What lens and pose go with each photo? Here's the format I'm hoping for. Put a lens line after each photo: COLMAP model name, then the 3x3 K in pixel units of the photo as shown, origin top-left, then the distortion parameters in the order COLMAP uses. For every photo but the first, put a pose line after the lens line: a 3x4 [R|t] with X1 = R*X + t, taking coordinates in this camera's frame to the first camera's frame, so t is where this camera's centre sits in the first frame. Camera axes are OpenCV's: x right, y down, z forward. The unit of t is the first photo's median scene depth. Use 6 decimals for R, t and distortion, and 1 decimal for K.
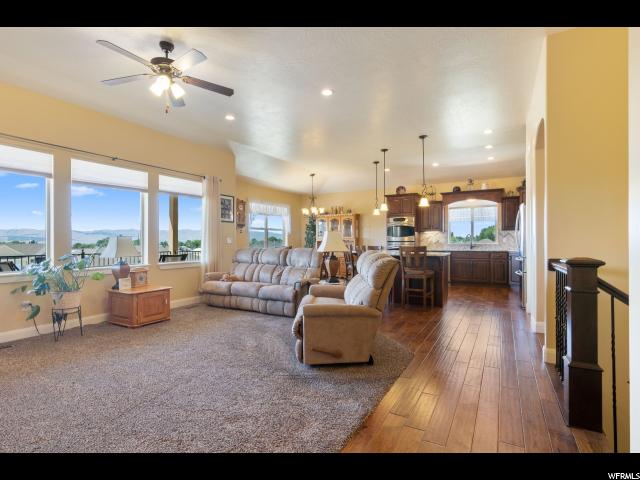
lens RADIAL K [[323.5, 0, 320.8], [0, 323.5, 243.5], [0, 0, 1]] dist [-0.000893, -0.000192]
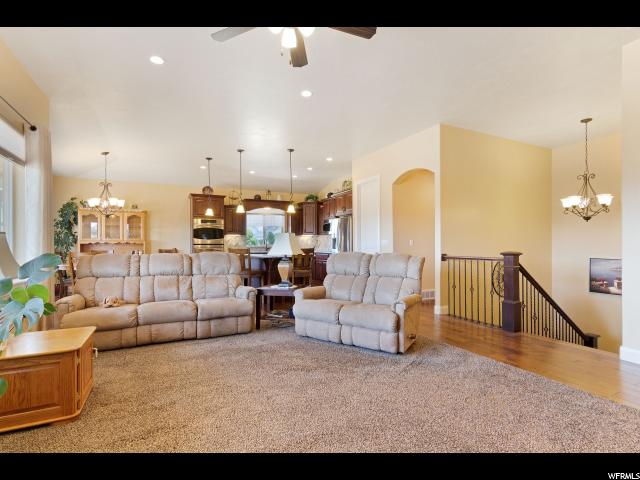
lens RADIAL K [[323.5, 0, 320.8], [0, 323.5, 243.5], [0, 0, 1]] dist [-0.000893, -0.000192]
pose [[0.560379, 0.002533, 0.828233, -0.377450], [0.004360, 0.999972, -0.006009, -0.001052], [-0.828225, 0.006978, 0.560352, 0.197343]]
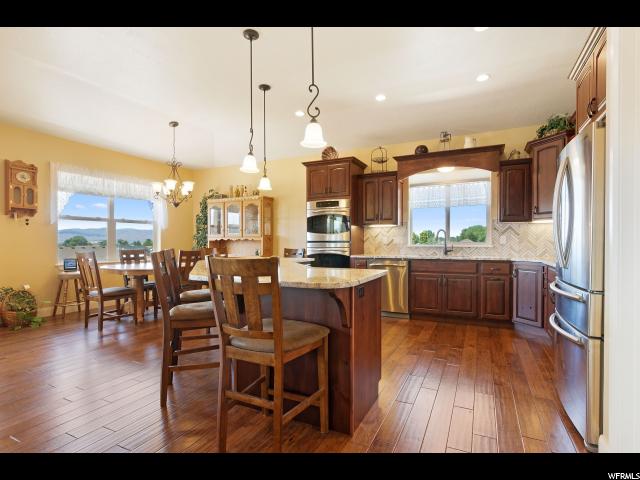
lens RADIAL K [[329.7, 0, 323.2], [0, 329.7, 247.5], [0, 0, 1]] dist [-0.000387, 0.000746]
pose [[0.998024, 0.001612, 0.062819, 0.210237], [-0.002360, 0.999927, 0.011843, -0.002668], [-0.062796, -0.011967, 0.997955, 0.426788]]
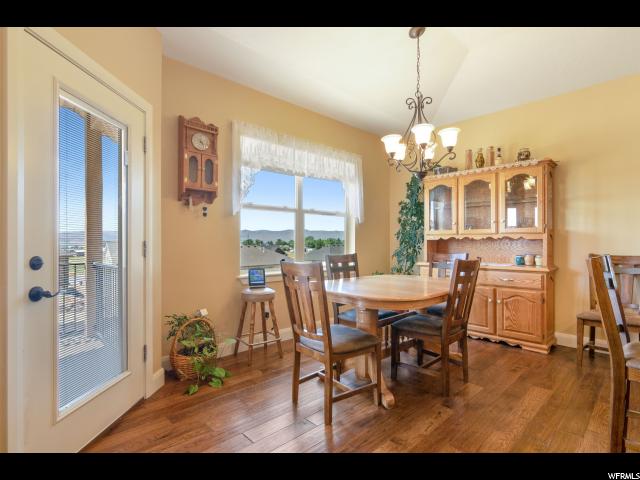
lens RADIAL K [[323.5, 0, 320.8], [0, 323.5, 243.5], [0, 0, 1]] dist [-0.000893, -0.000192]
pose [[0.955938, 0.002196, -0.293561, -0.024259], [-0.002327, 0.999997, -0.000098, -0.003249], [0.293560, 0.000777, 0.955940, 0.708131]]
